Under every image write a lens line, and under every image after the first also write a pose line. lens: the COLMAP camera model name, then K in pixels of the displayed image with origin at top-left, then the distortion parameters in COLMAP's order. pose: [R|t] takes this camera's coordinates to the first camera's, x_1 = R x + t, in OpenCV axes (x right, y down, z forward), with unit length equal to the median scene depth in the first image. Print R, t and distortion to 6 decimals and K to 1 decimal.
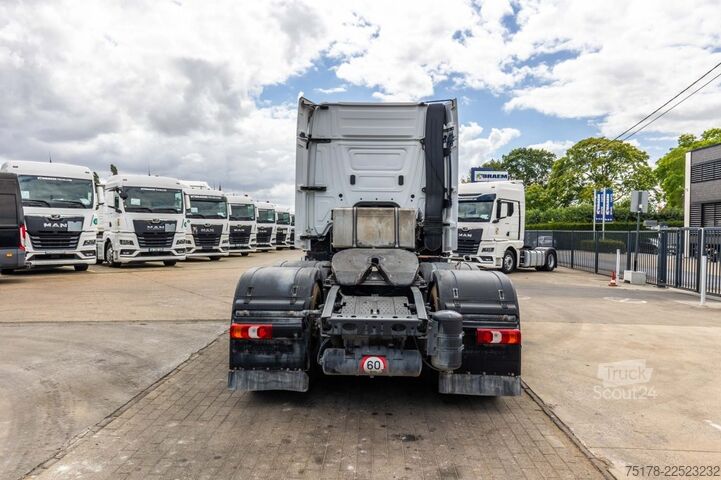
lens RADIAL K [[504.2, 0, 364.3], [0, 504.2, 240.5], [0, 0, 1]] dist [-0.002273, -0.005817]
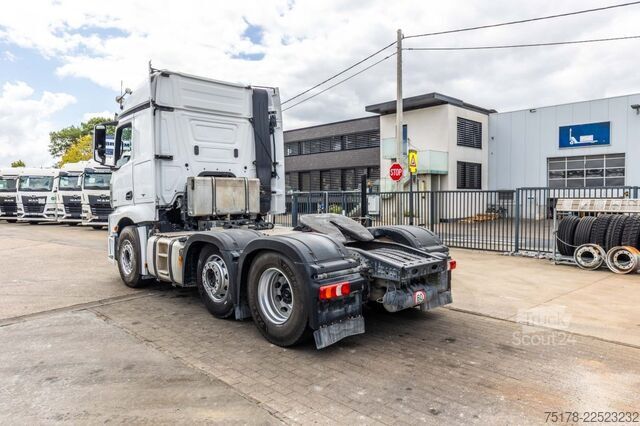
lens RADIAL K [[447.5, 0, 323.4], [0, 447.5, 213.4], [0, 0, 1]] dist [-0.002273, -0.005817]
pose [[0.692597, -0.047005, 0.719792, -0.508199], [0.030038, 0.998888, 0.036328, -0.015938], [-0.720699, -0.003540, 0.693239, 0.172123]]
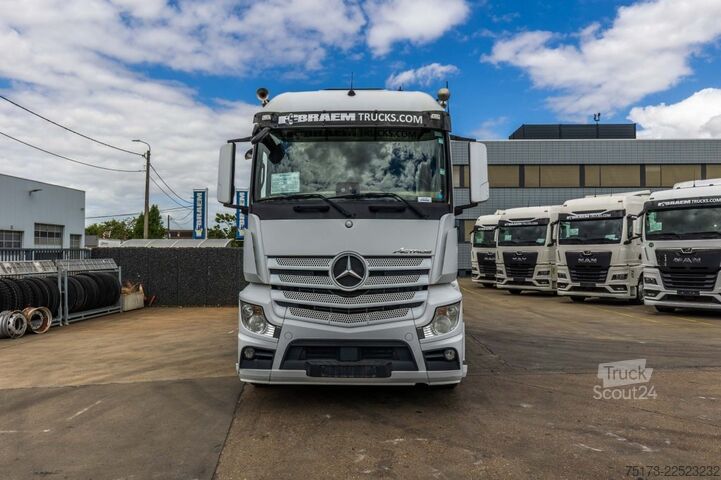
lens RADIAL K [[519.0, 0, 378.6], [0, 519.0, 239.9], [0, 0, 1]] dist [-0.004701, 0.002438]
pose [[-0.999839, -0.012533, -0.012880, 0.004243], [-0.012476, 0.999912, -0.004430, -0.052623], [0.012934, -0.004268, -0.999907, 1.892496]]
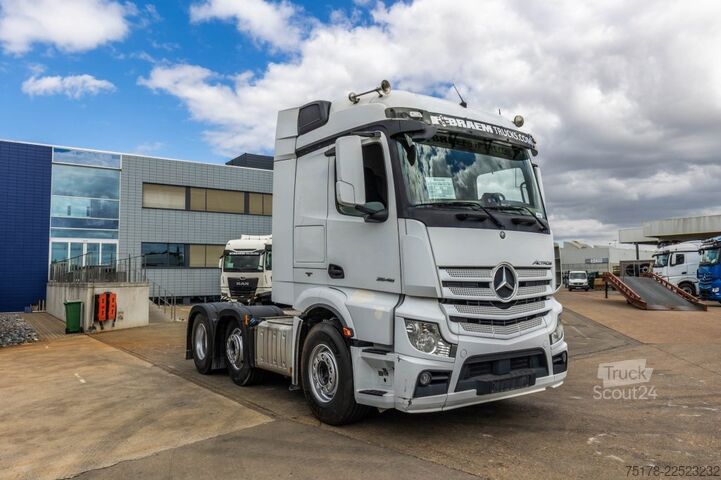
lens RADIAL K [[504.2, 0, 364.3], [0, 504.2, 240.5], [0, 0, 1]] dist [-0.002273, -0.005817]
pose [[-0.811511, -0.047851, -0.582375, 0.516599], [-0.012551, 0.997839, -0.064498, -0.026433], [0.584203, -0.045031, -0.810357, 1.661980]]
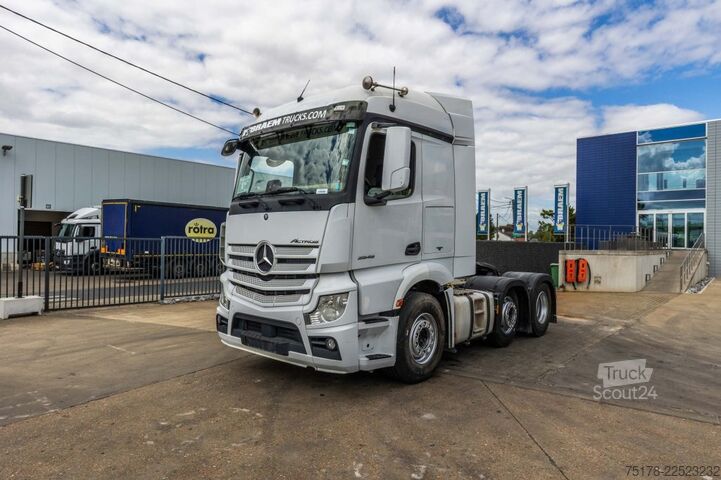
lens RADIAL K [[457.7, 0, 376.0], [0, 457.7, 241.0], [0, 0, 1]] dist [0.001261, -0.001038]
pose [[-0.789198, -0.021318, 0.613769, -0.472057], [-0.011083, 0.999729, 0.020473, -0.055300], [-0.614039, 0.009355, -0.789220, 1.673145]]
